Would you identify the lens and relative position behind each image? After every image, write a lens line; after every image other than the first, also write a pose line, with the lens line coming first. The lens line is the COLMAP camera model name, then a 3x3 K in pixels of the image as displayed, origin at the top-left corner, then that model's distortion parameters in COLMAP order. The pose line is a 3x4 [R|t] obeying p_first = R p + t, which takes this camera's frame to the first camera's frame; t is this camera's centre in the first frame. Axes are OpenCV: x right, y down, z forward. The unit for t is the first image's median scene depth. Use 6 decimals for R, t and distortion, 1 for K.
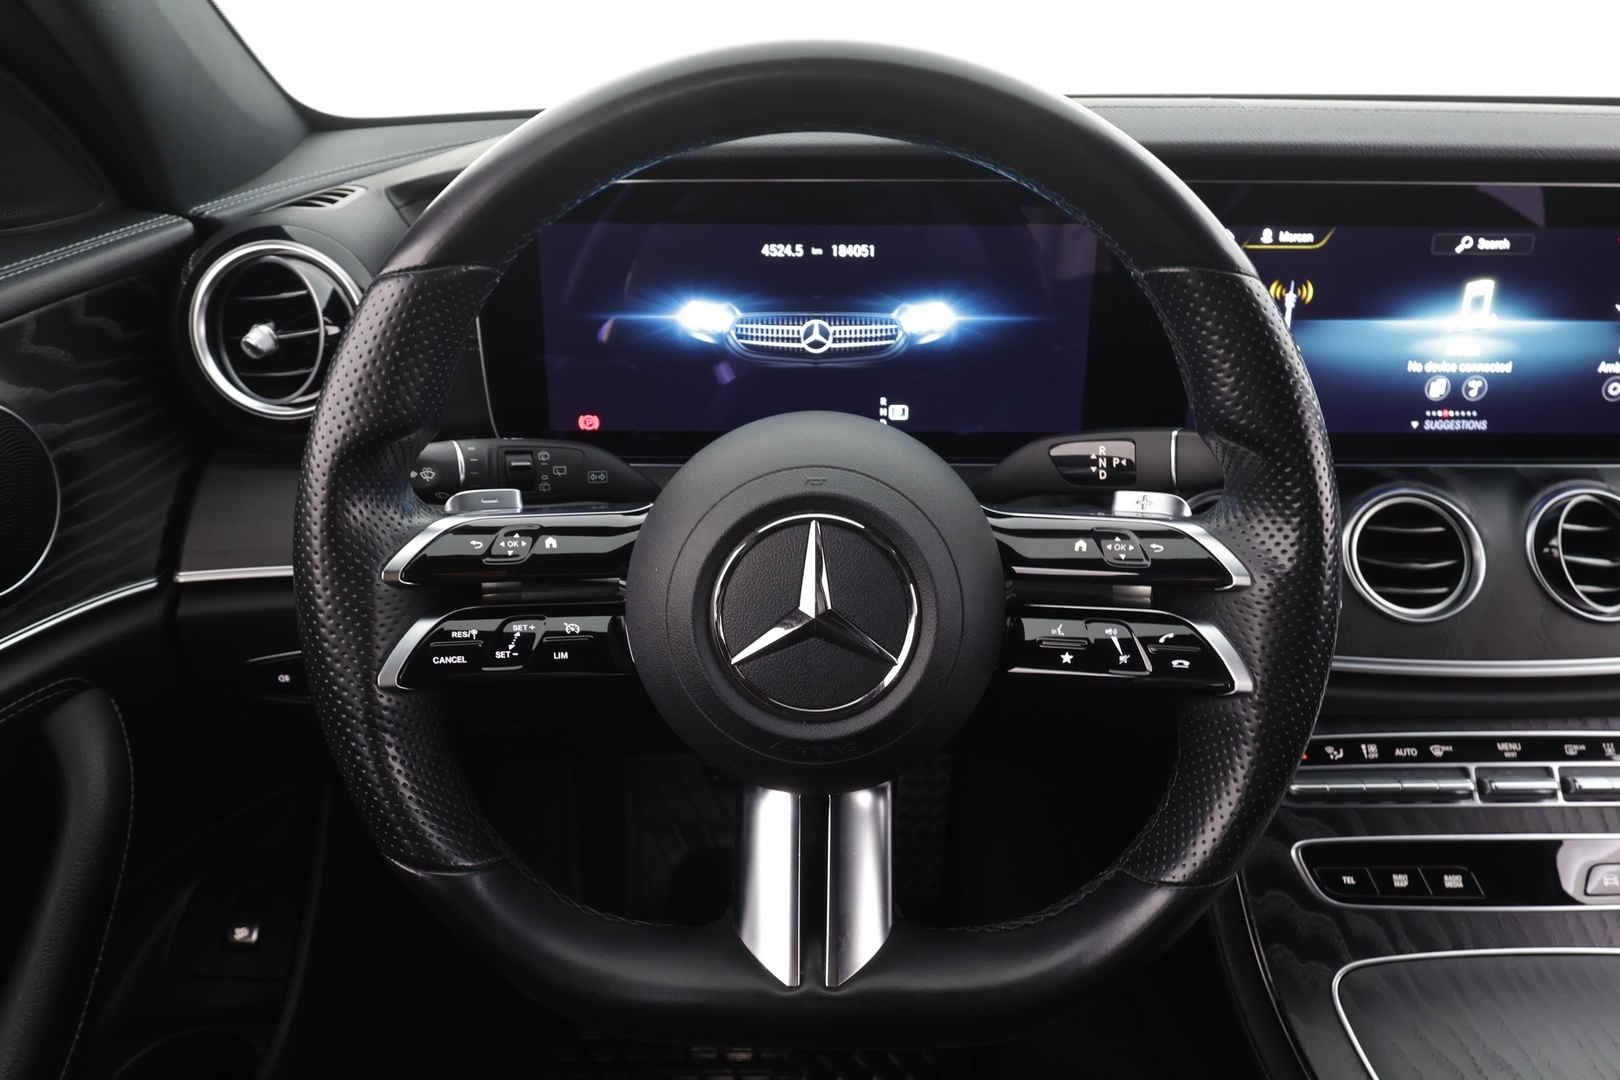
lens RADIAL K [[1117.7, 0, 810.0], [0, 1117.7, 540.0], [0, 0, 1]] dist [0.000938, -0.000383]
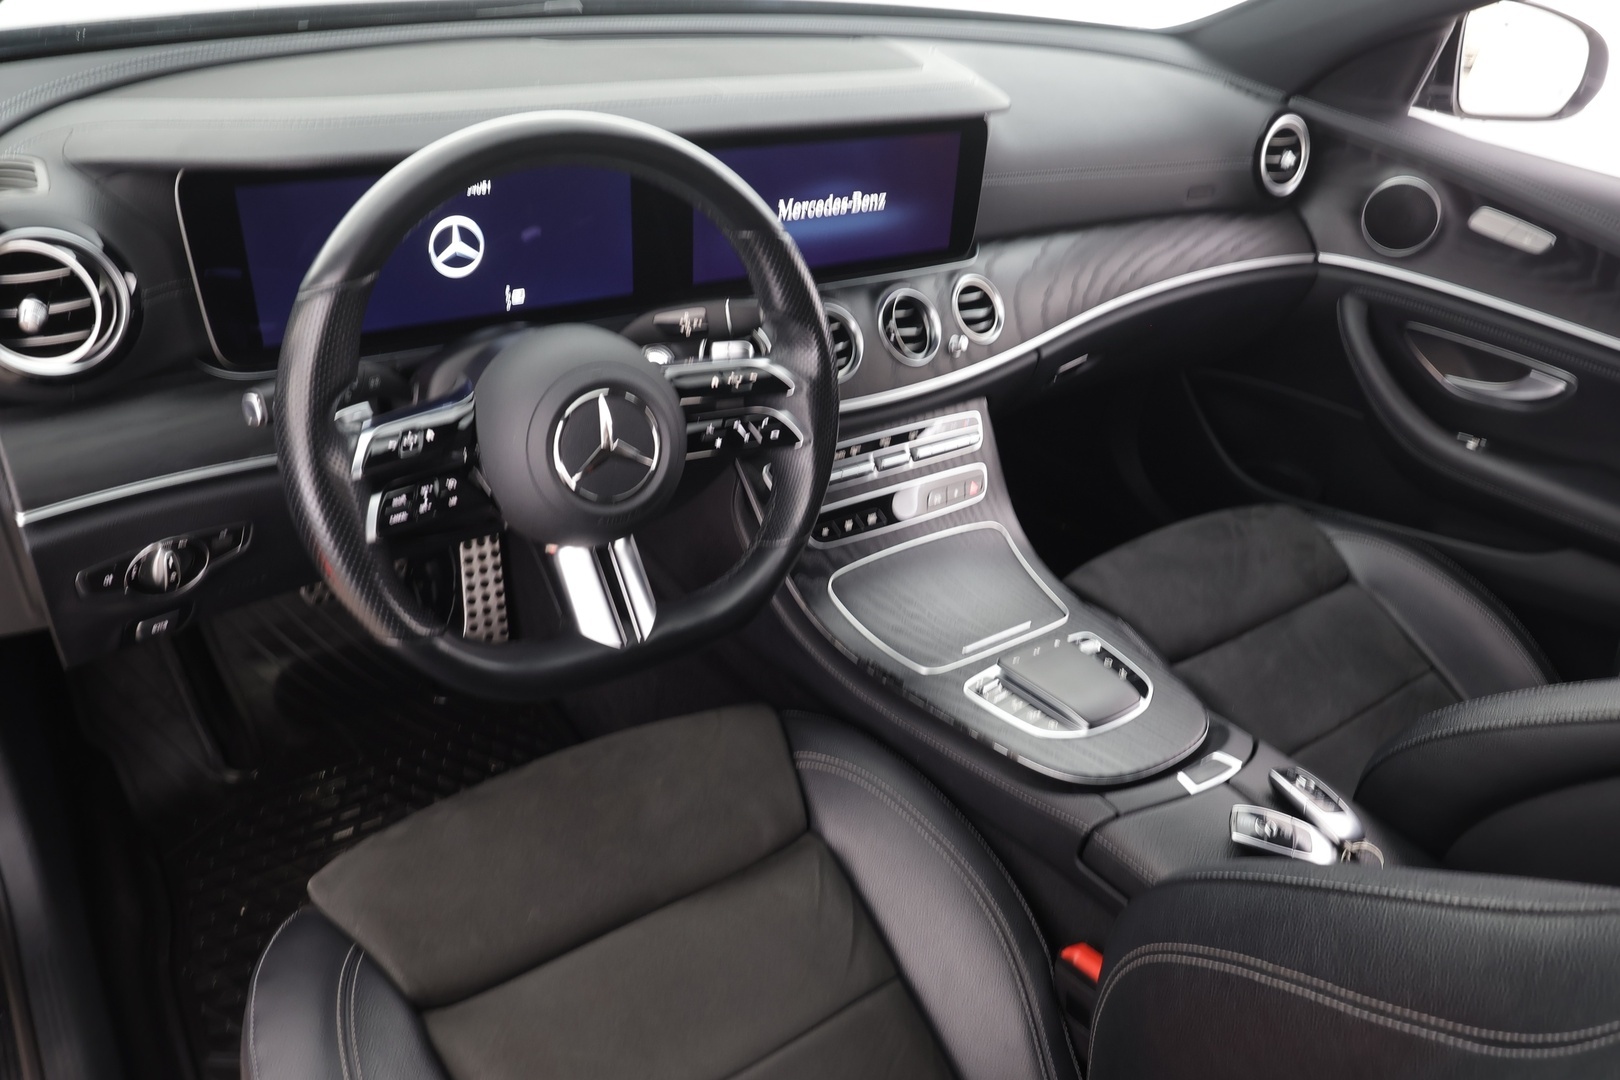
lens RADIAL K [[1117.7, 0, 810.0], [0, 1117.7, 540.0], [0, 0, 1]] dist [0.000938, -0.000383]
pose [[0.825498, -0.240313, 0.510688, -0.464126], [0.128355, 0.961050, 0.244759, -0.126980], [-0.549616, -0.136499, 0.824191, -0.473203]]
